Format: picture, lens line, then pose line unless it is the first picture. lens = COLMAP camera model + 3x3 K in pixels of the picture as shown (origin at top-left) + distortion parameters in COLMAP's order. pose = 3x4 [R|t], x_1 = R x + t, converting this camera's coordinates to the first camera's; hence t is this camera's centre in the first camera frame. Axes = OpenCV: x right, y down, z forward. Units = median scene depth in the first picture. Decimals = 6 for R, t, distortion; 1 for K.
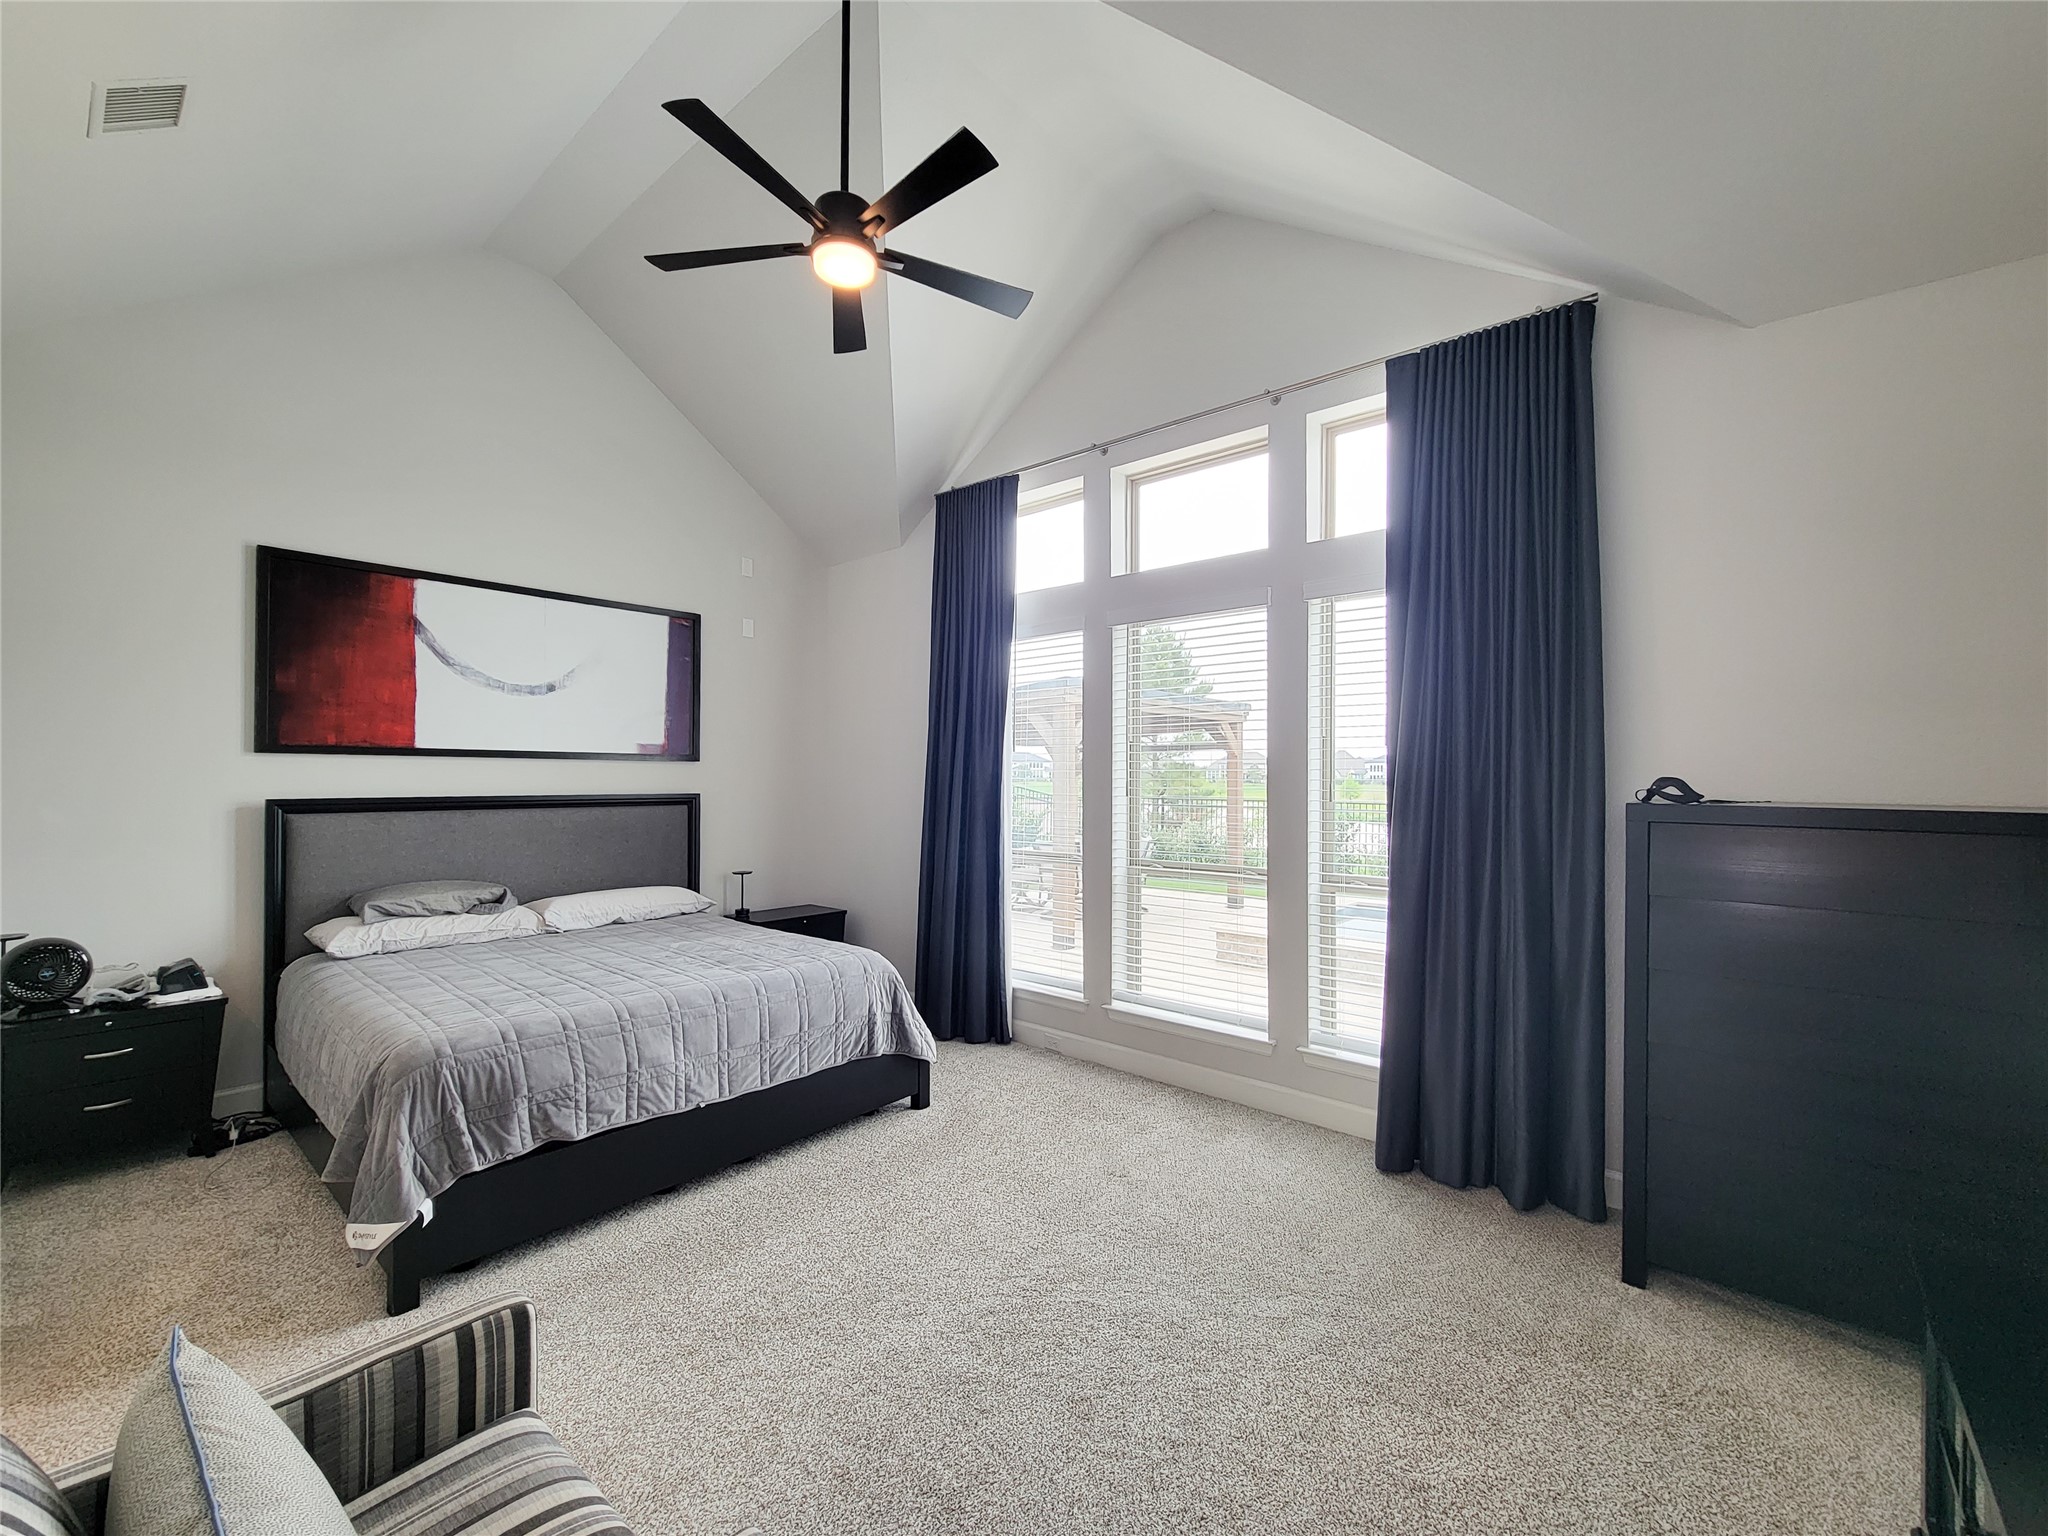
lens RADIAL K [[853.9, 0, 1005.2], [0, 853.9, 772.9], [0, 0, 1]] dist [0.006819, -0.003610]
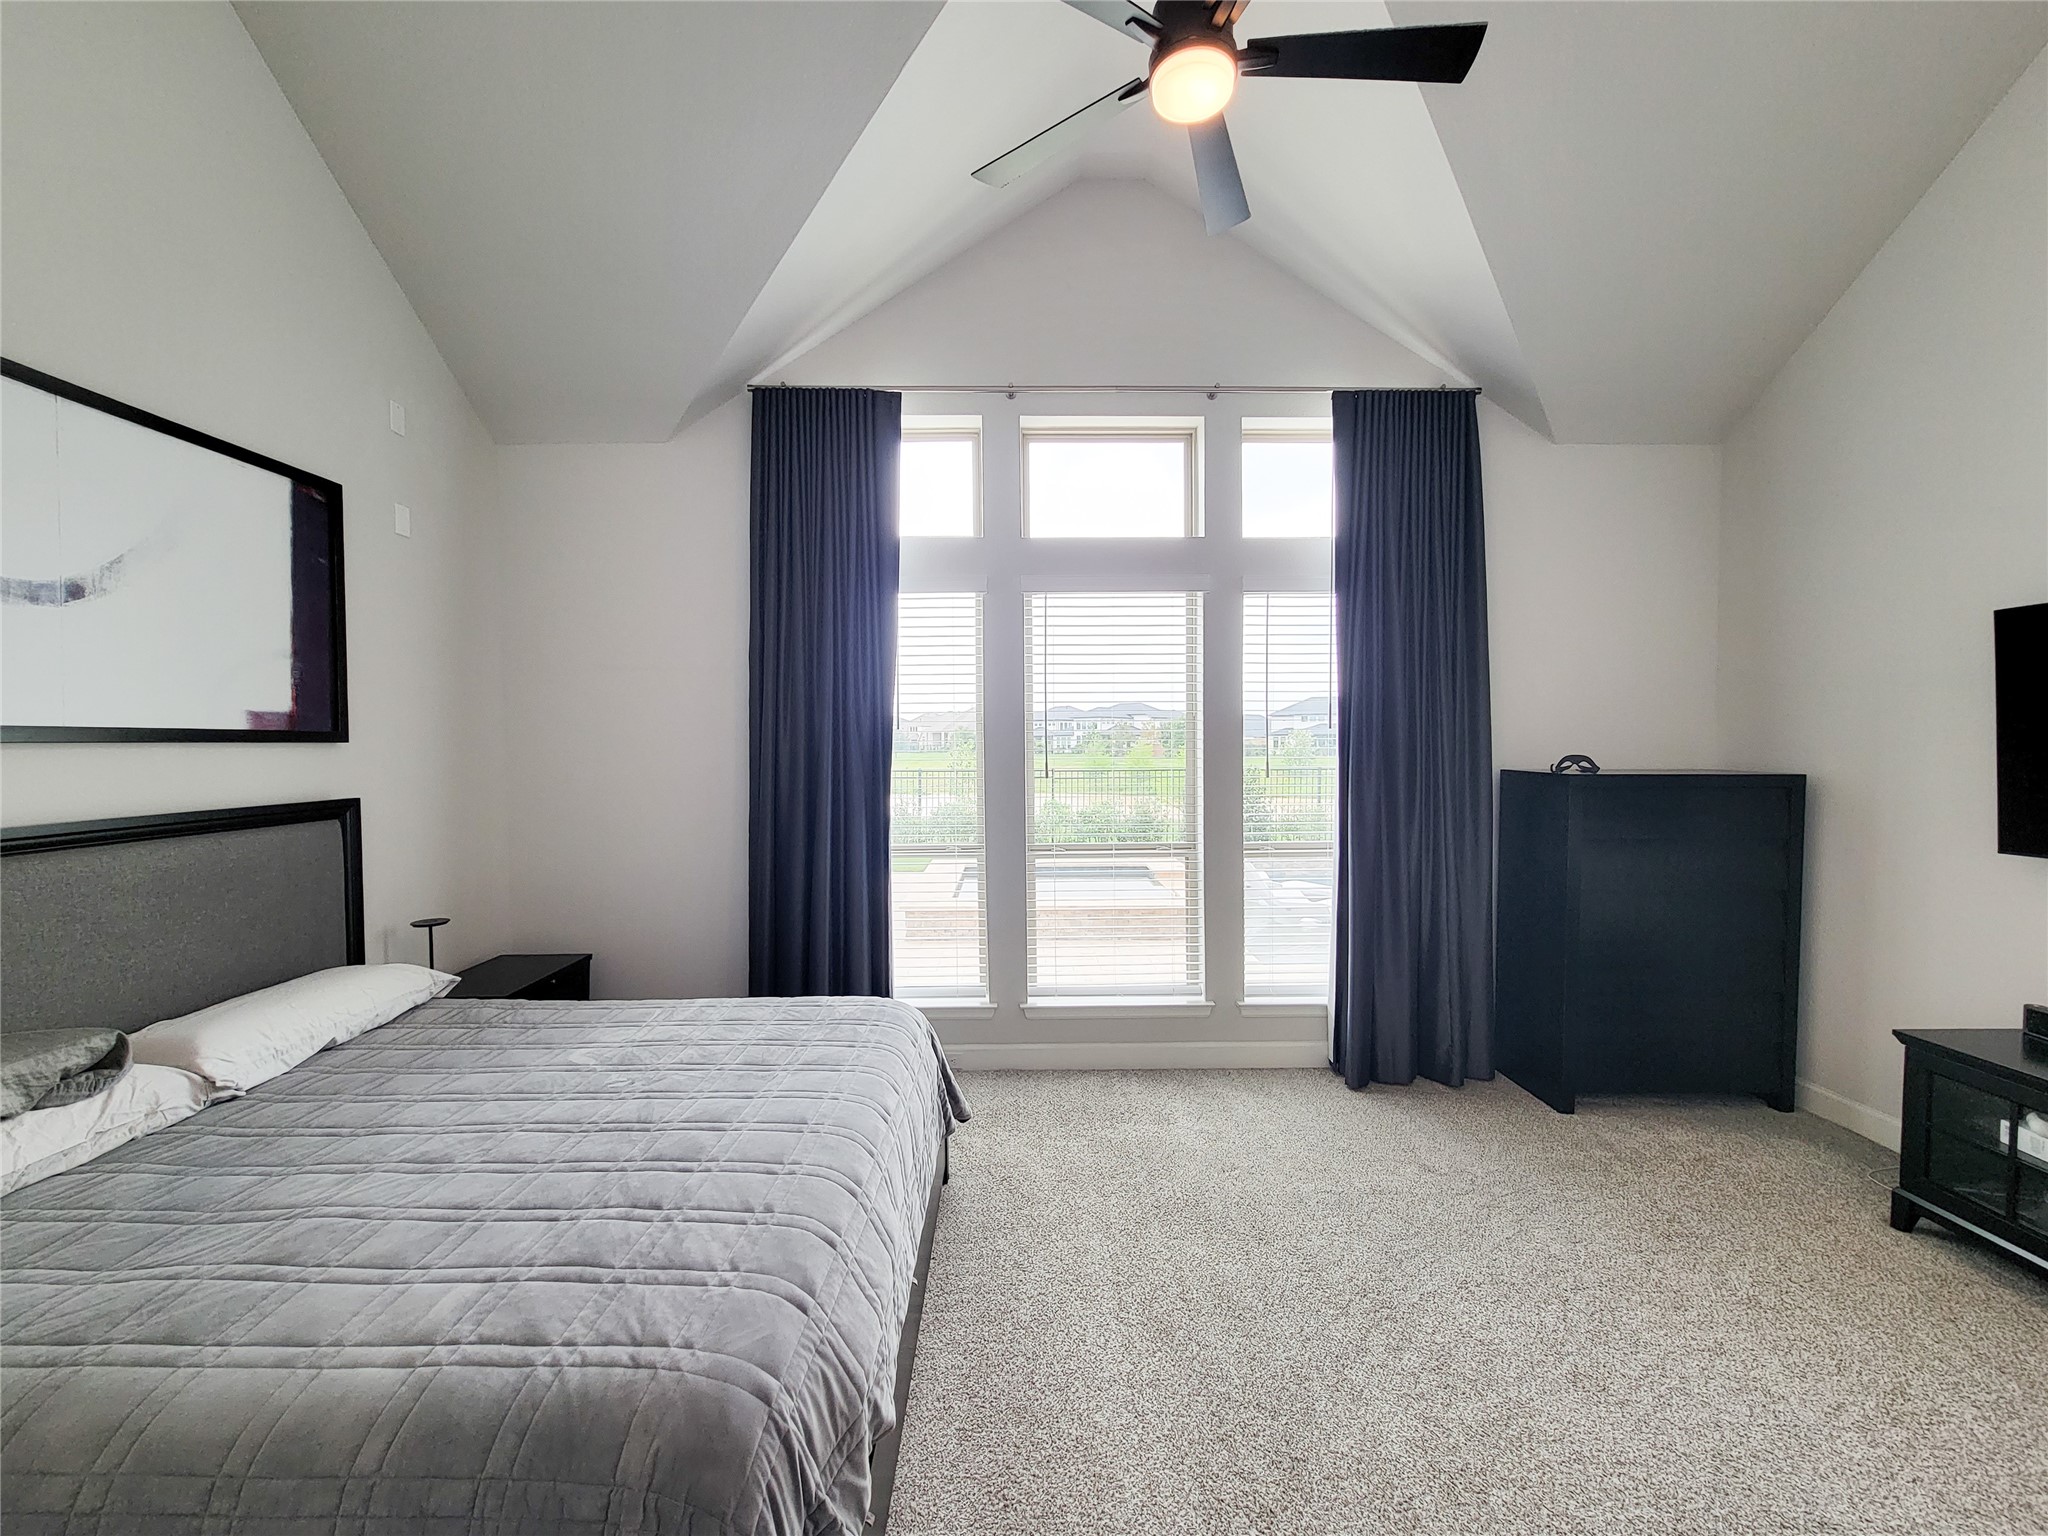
lens RADIAL K [[853.9, 0, 1021.2], [0, 853.9, 760.6], [0, 0, 1]] dist [0.006819, -0.003610]
pose [[0.742330, -0.024933, 0.669571, -0.499254], [0.005449, 0.999499, 0.031176, -0.019755], [-0.670013, -0.019494, 0.742094, 0.325222]]
